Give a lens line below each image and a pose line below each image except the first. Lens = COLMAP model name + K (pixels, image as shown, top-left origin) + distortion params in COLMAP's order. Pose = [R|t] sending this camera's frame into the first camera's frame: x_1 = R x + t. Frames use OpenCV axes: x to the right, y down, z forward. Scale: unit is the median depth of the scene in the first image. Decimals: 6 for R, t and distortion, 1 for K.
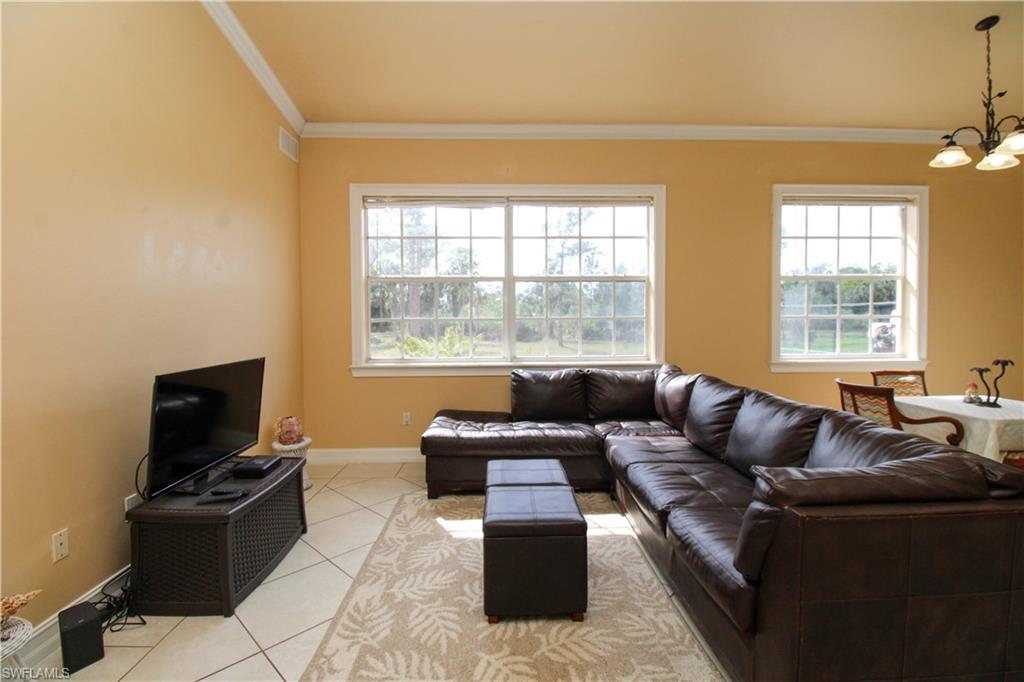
lens RADIAL K [[471.4, 0, 512.8], [0, 471.4, 331.5], [0, 0, 1]] dist [0.002087, -0.015086]
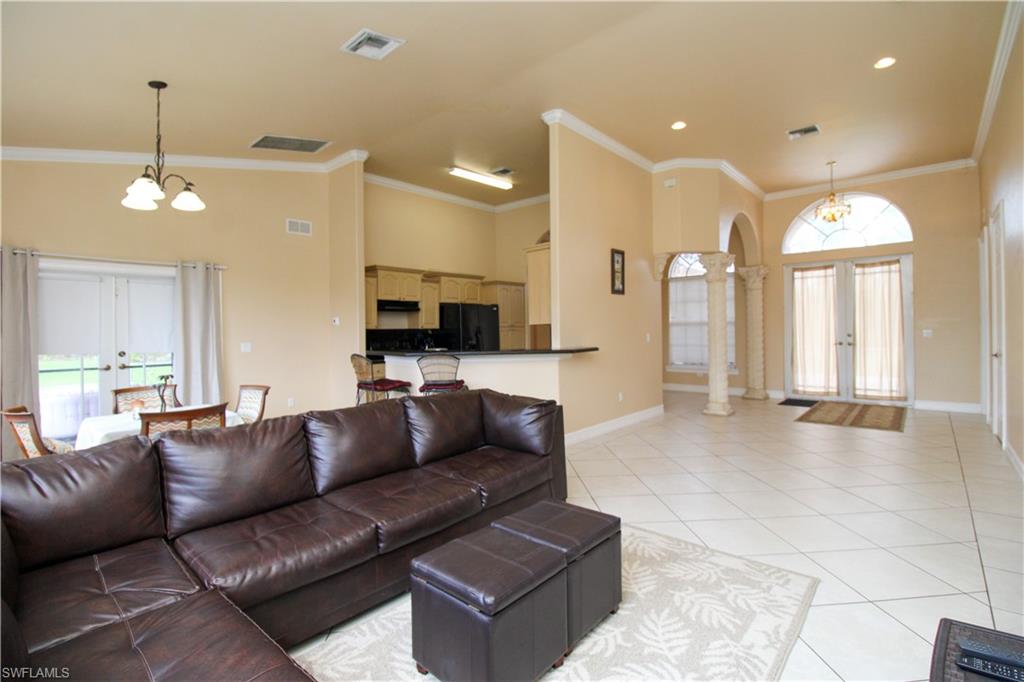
lens RADIAL K [[471.4, 0, 512.8], [0, 471.4, 331.5], [0, 0, 1]] dist [0.002087, -0.015086]
pose [[-0.727503, 0.013694, 0.685968, -0.645019], [0.036608, 0.999151, 0.018879, -0.062012], [-0.685128, 0.038846, -0.727386, 1.971207]]
